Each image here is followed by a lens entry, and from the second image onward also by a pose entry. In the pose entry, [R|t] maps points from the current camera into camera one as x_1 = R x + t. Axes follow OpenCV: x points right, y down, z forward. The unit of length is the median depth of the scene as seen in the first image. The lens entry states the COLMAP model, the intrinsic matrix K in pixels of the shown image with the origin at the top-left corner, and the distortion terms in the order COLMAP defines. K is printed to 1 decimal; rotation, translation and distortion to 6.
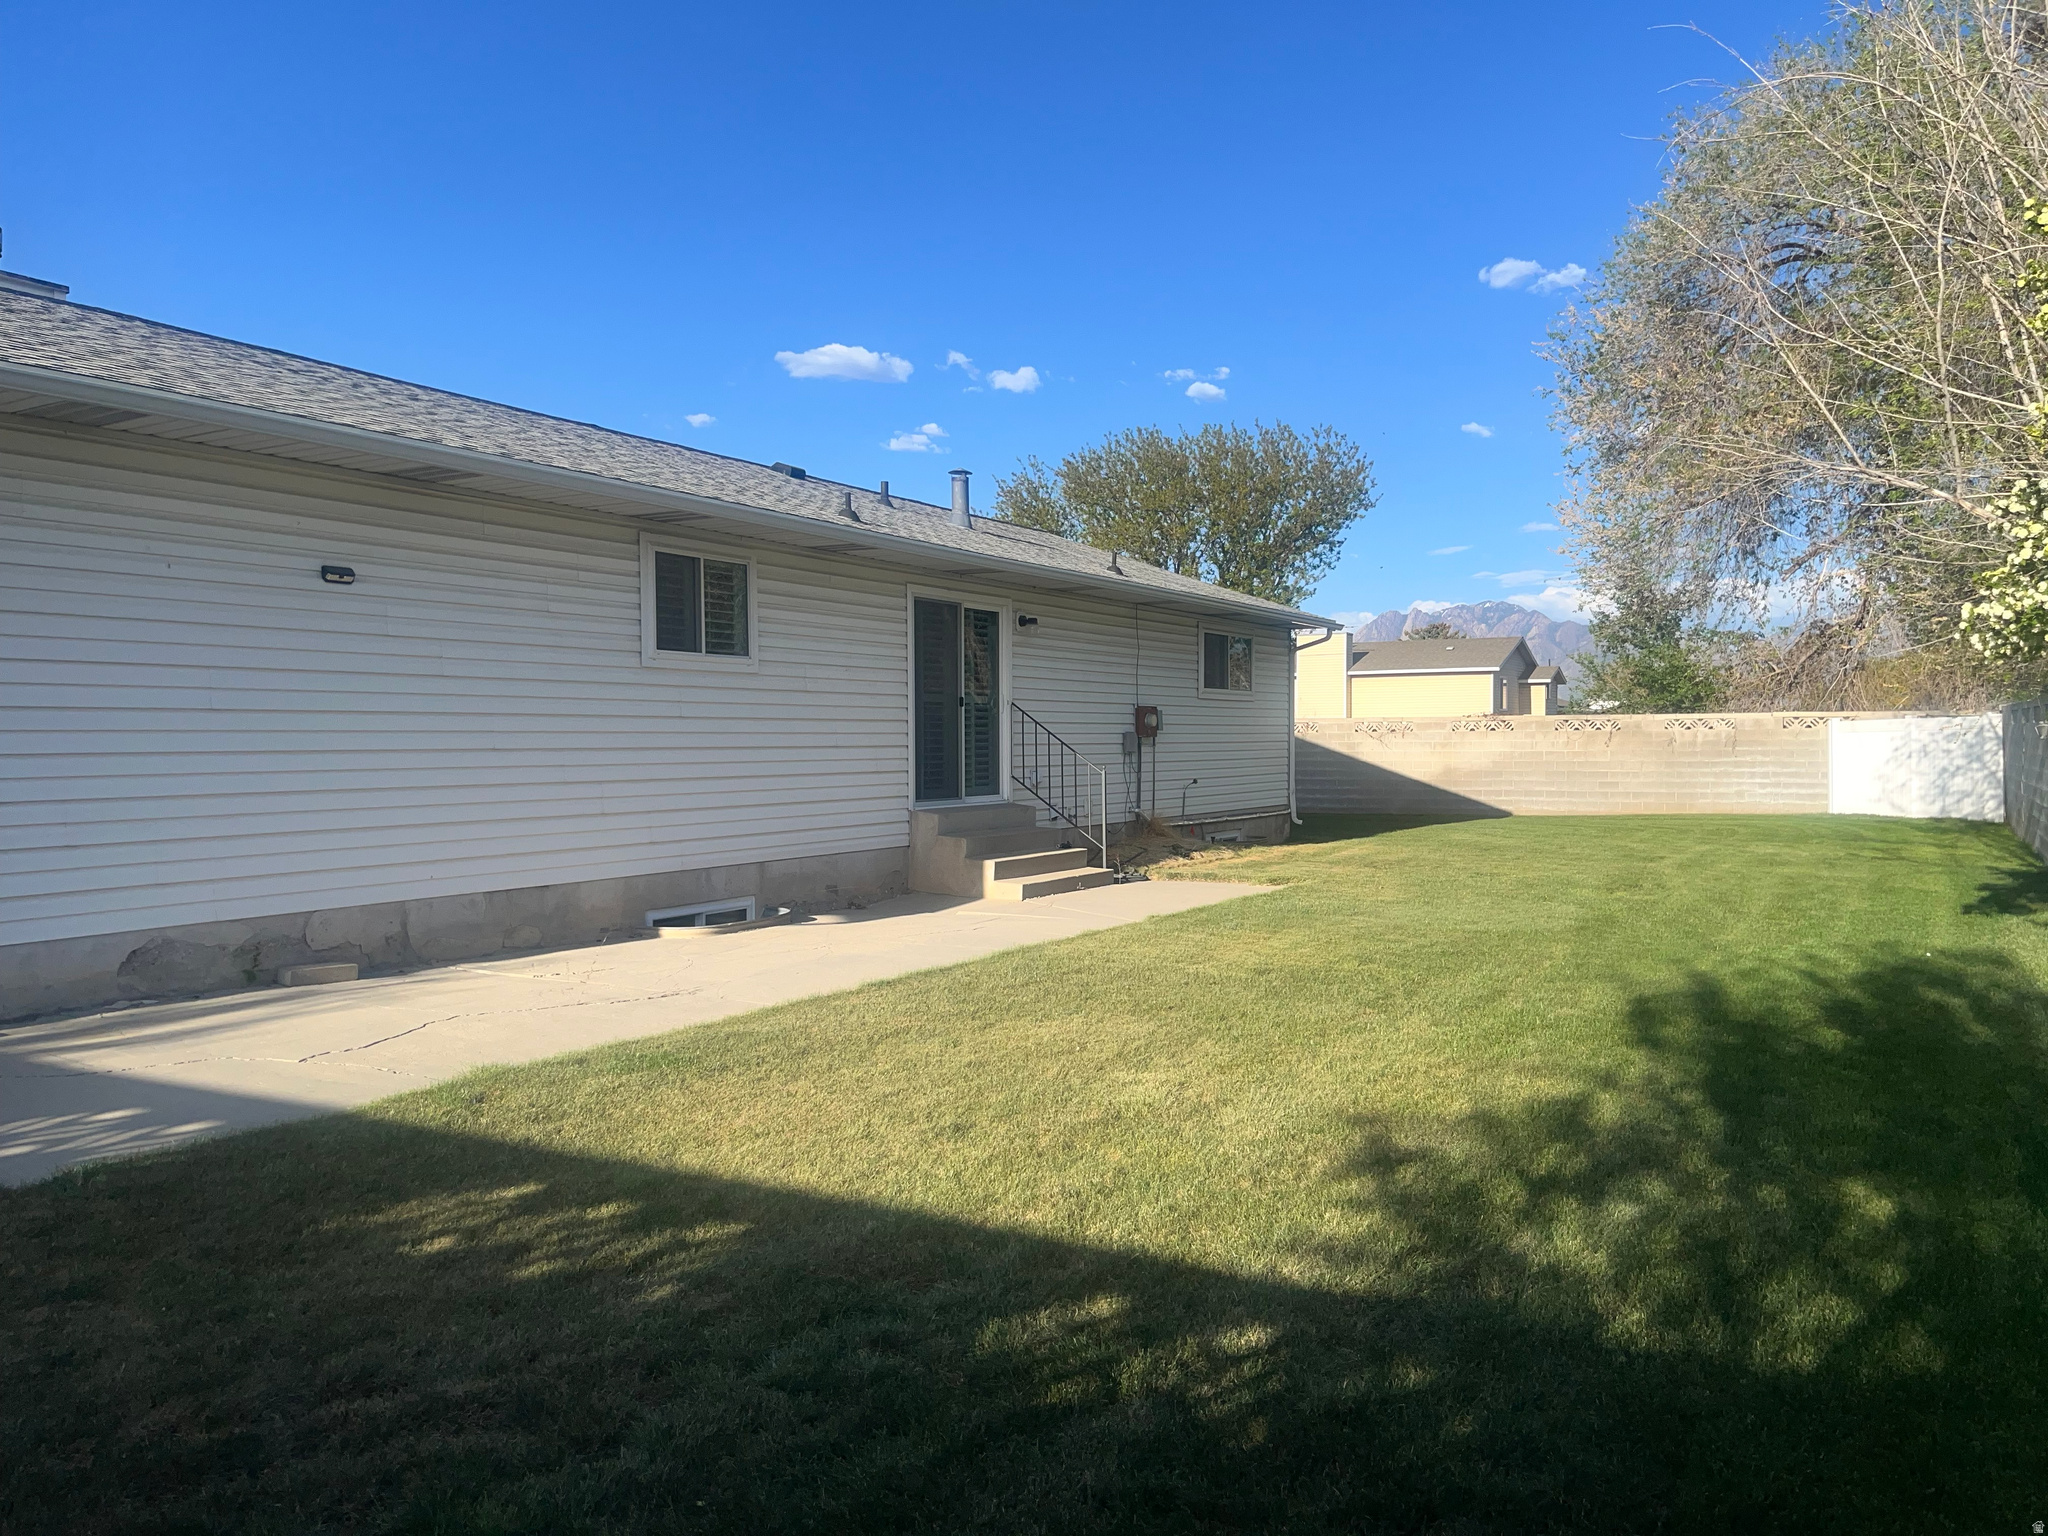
lens RADIAL K [[1539.0, 0, 1024.0], [0, 1539.0, 755.3], [0, 0, 1]] dist [0.040051, -0.012096]
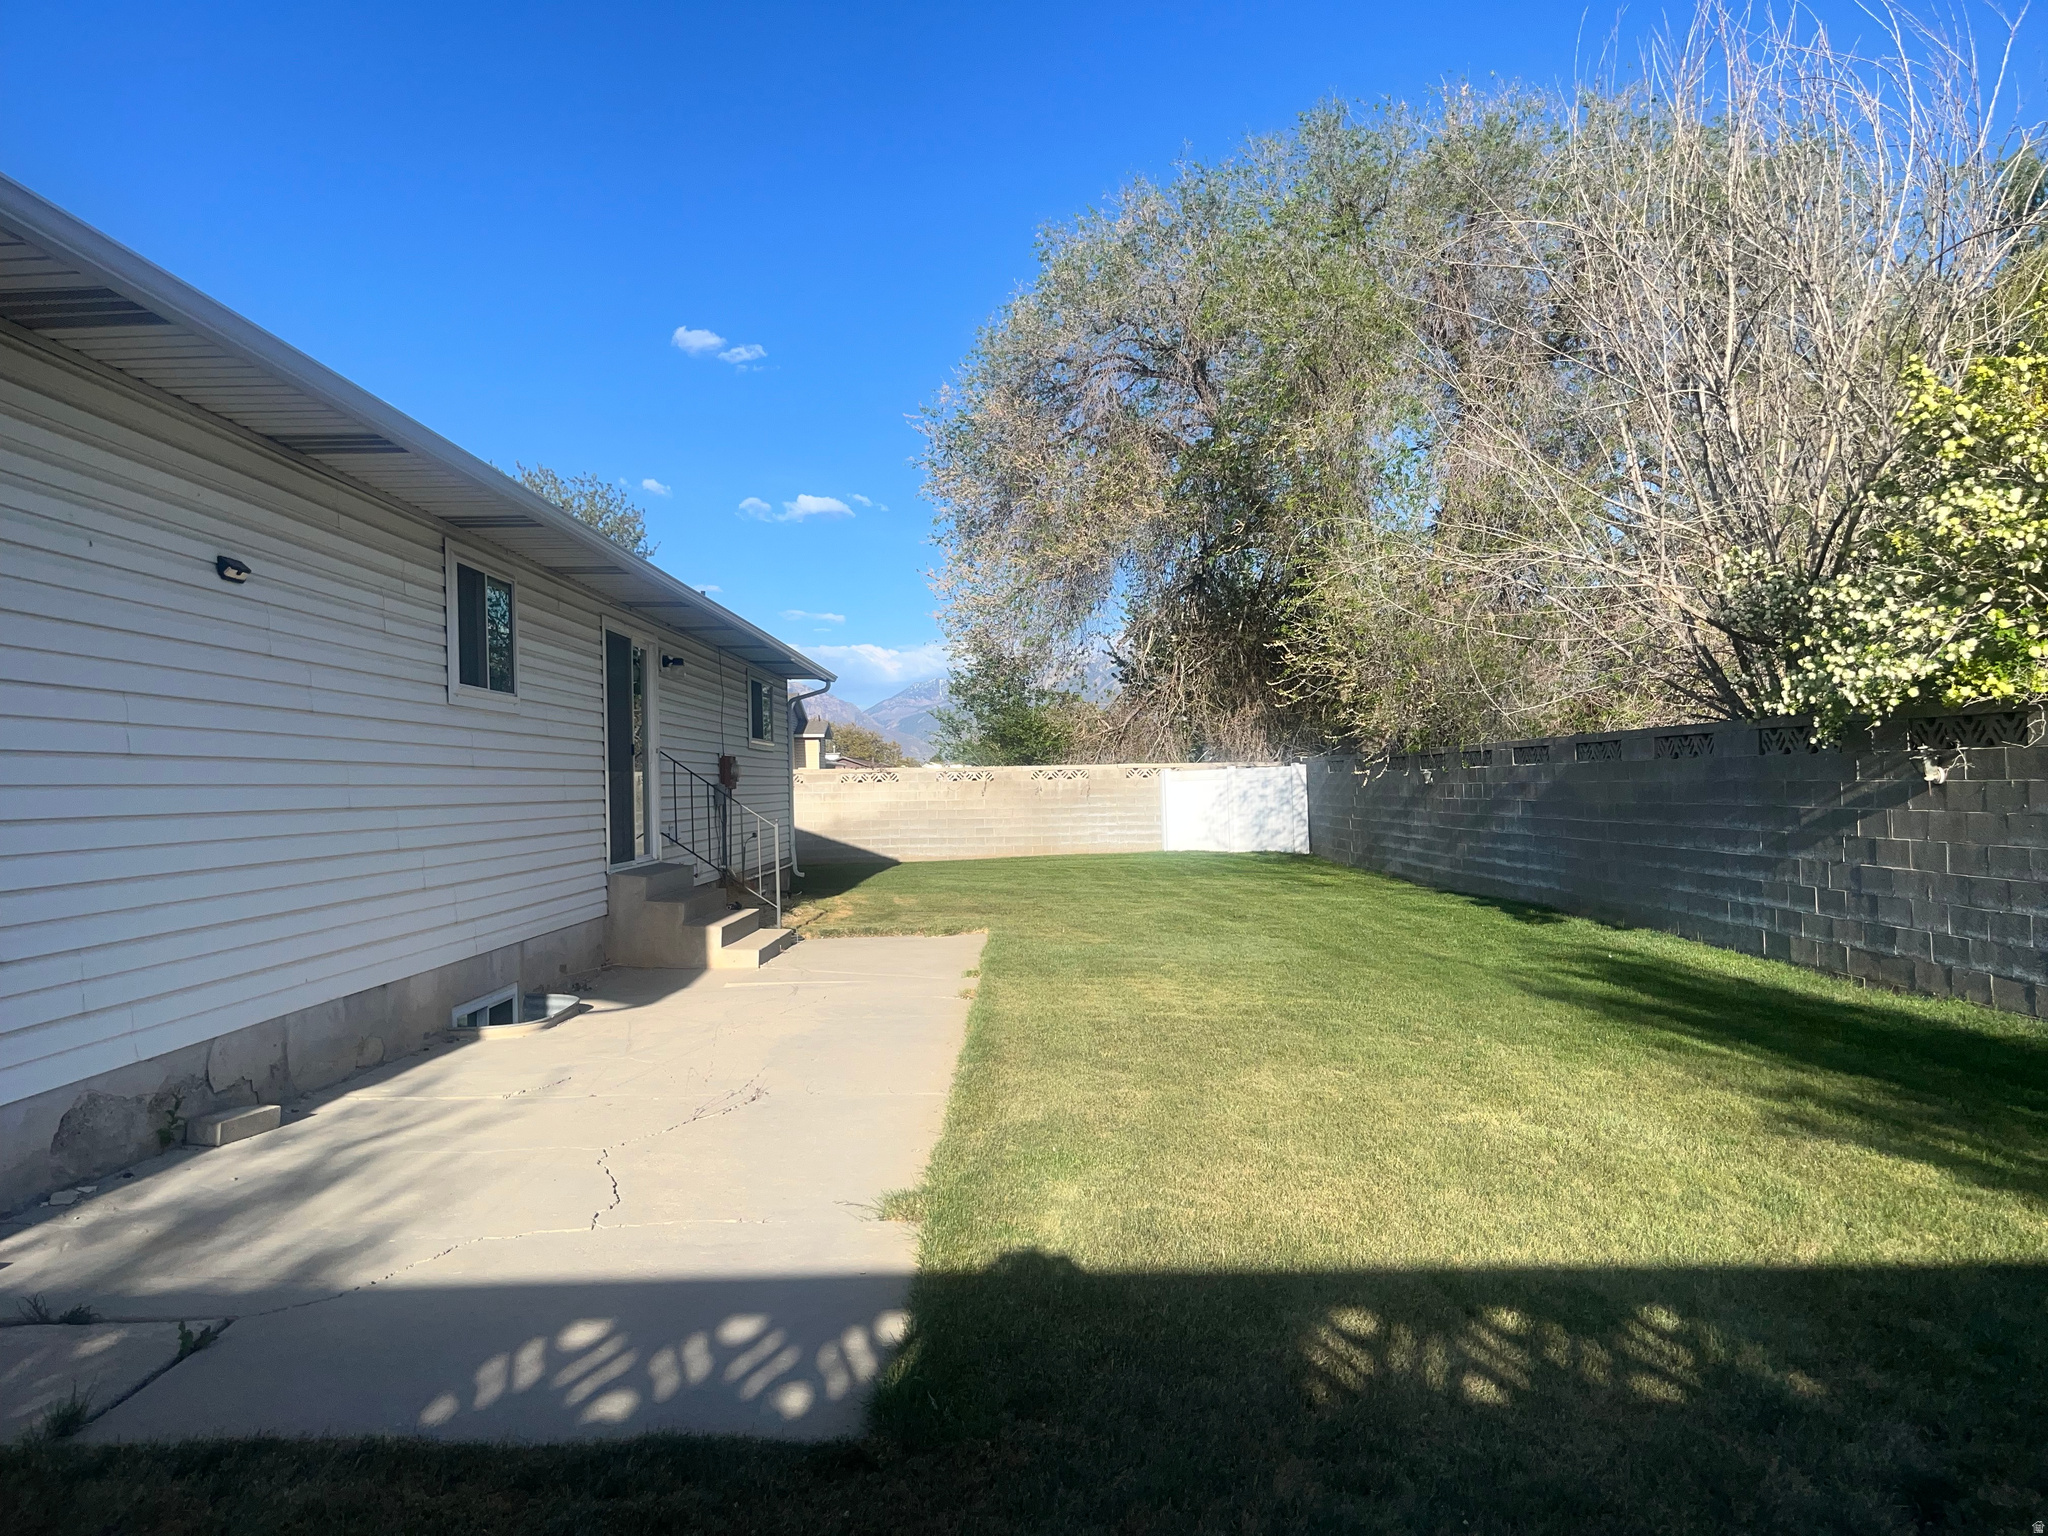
lens RADIAL K [[1539.0, 0, 1020.6], [0, 1539.0, 780.7], [0, 0, 1]] dist [0.040051, -0.012096]
pose [[0.868394, -0.007062, 0.495825, -0.154441], [0.016240, 0.999767, -0.014203, -0.000506], [-0.495609, 0.020386, 0.868306, 0.060223]]
